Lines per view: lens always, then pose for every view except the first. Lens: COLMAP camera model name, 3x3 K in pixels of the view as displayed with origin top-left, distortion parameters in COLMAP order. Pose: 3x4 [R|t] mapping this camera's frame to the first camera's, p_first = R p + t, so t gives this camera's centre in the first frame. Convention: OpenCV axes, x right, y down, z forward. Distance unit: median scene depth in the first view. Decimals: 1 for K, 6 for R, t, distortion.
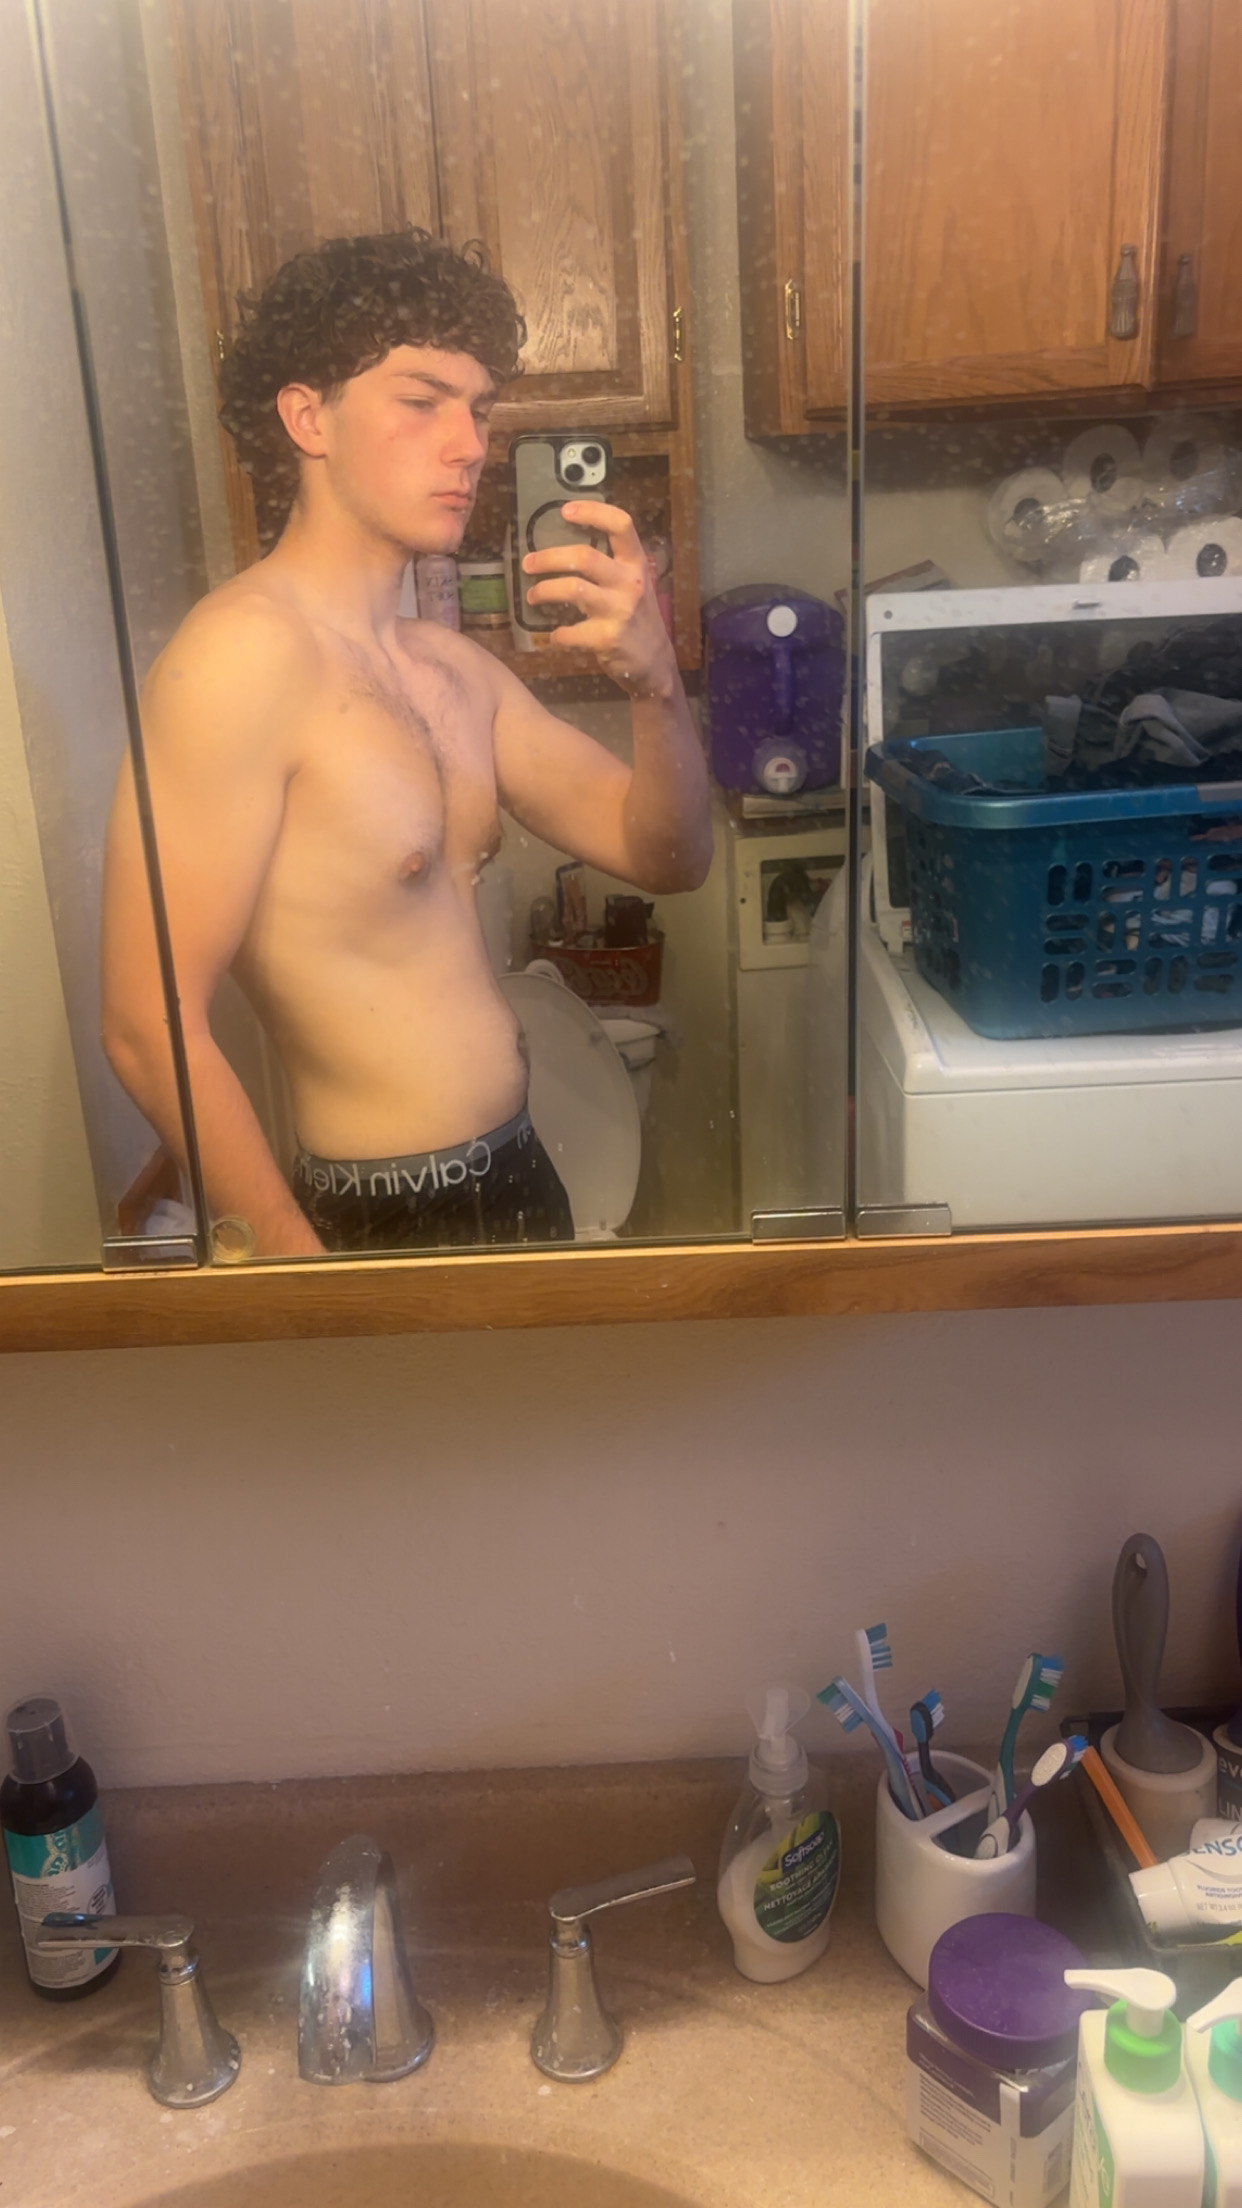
lens RADIAL K [[1800.5, 0, 612.1], [0, 1800.5, 1109.7], [0, 0, 1]] dist [0.014356, -0.033816]
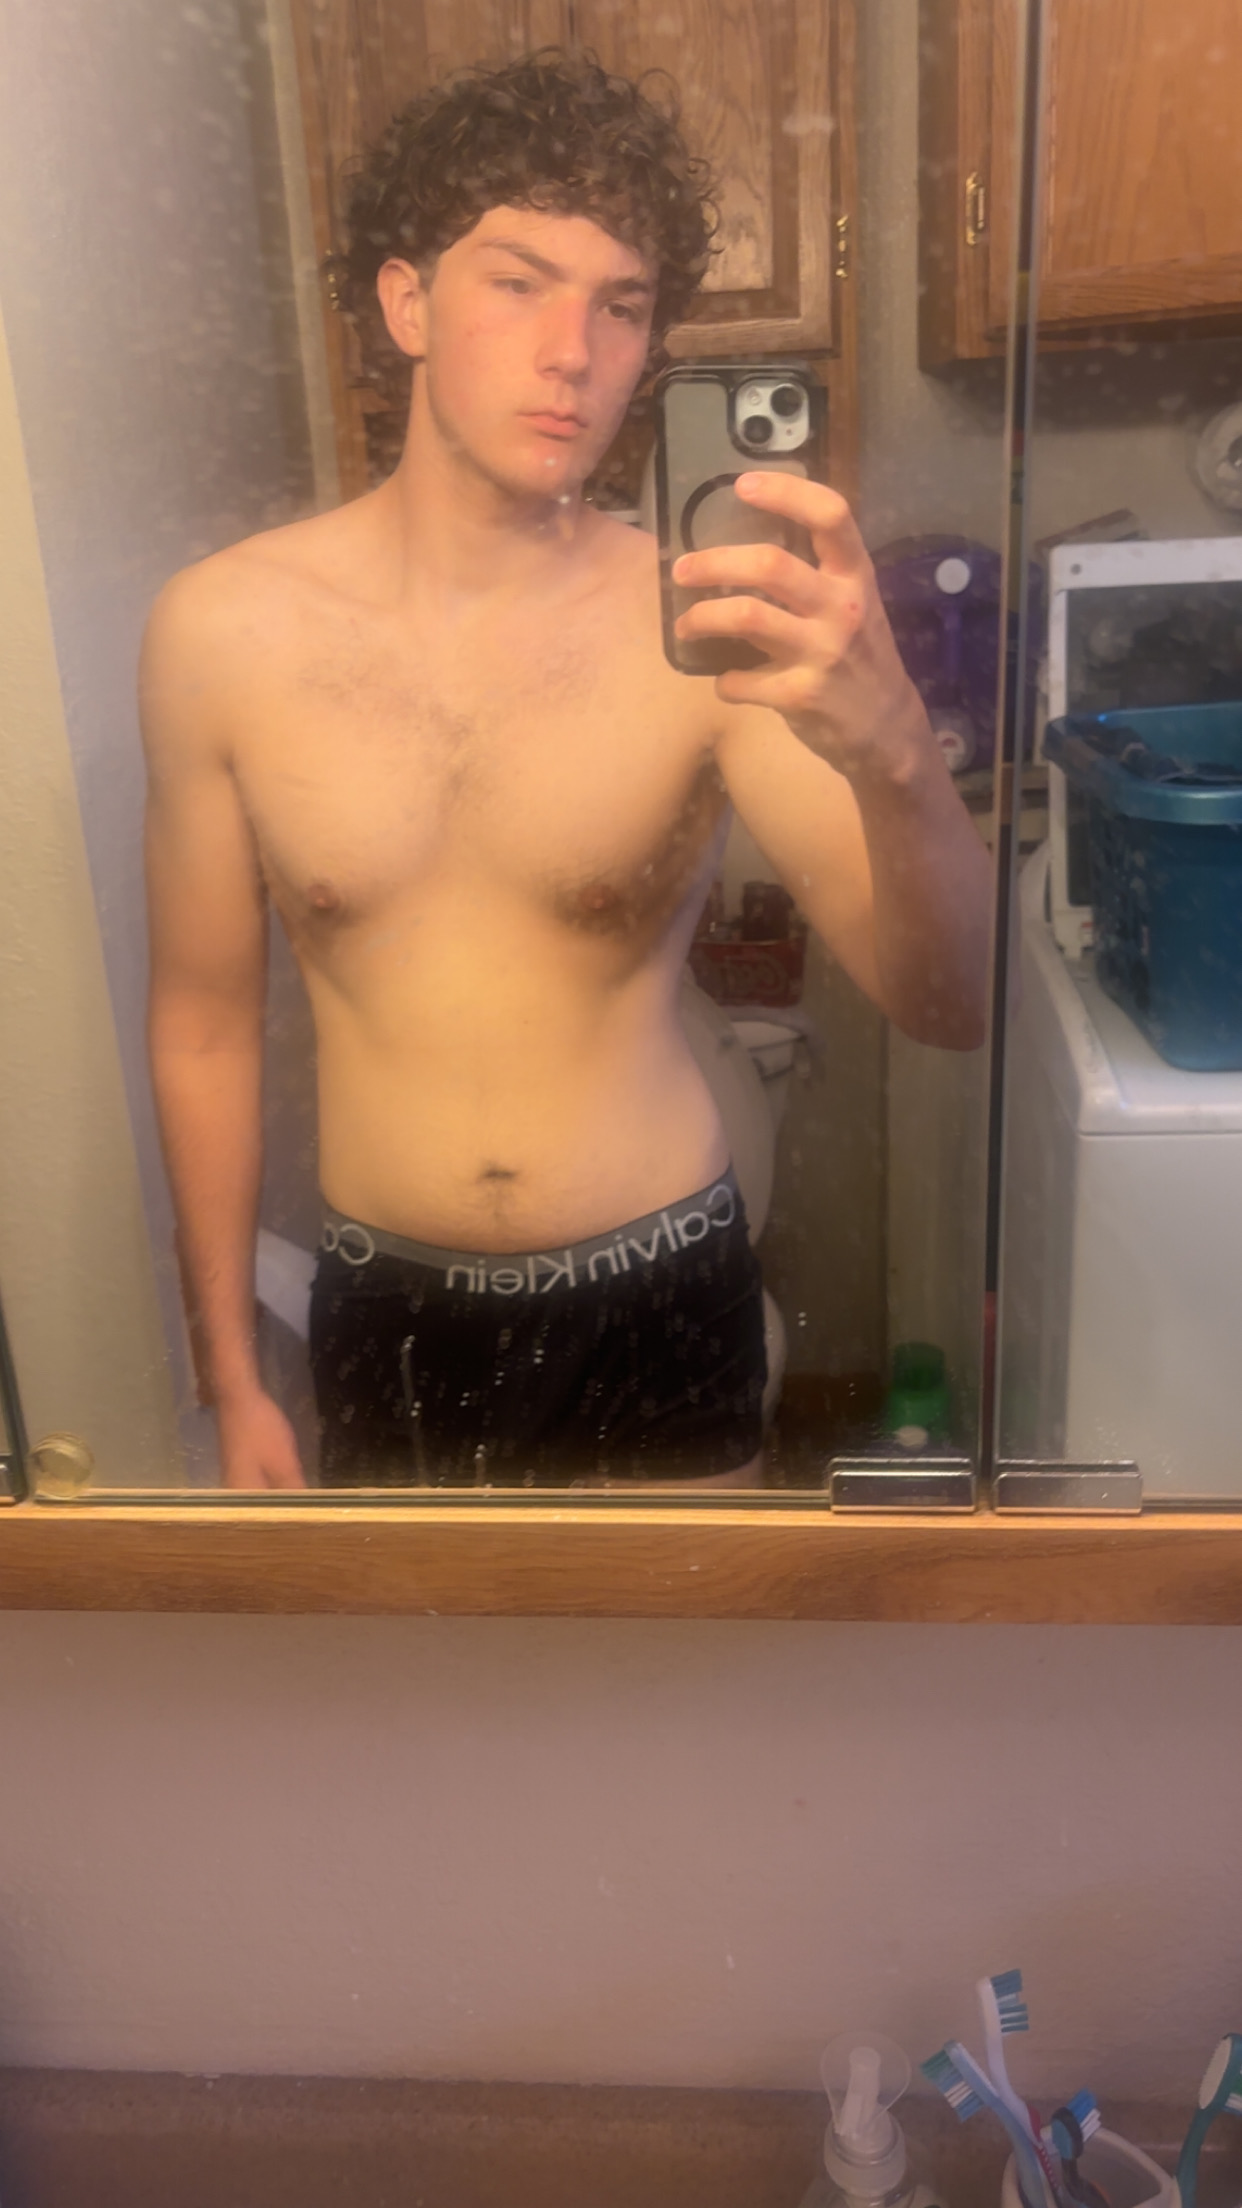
lens RADIAL K [[1800.5, 0, 606.9], [0, 1800.5, 1099.4], [0, 0, 1]] dist [0.014356, -0.033816]
pose [[0.995107, 0.032075, -0.093453, 0.022974], [-0.030577, 0.999381, 0.017425, -0.036318], [0.093954, -0.014482, 0.995471, 0.146200]]
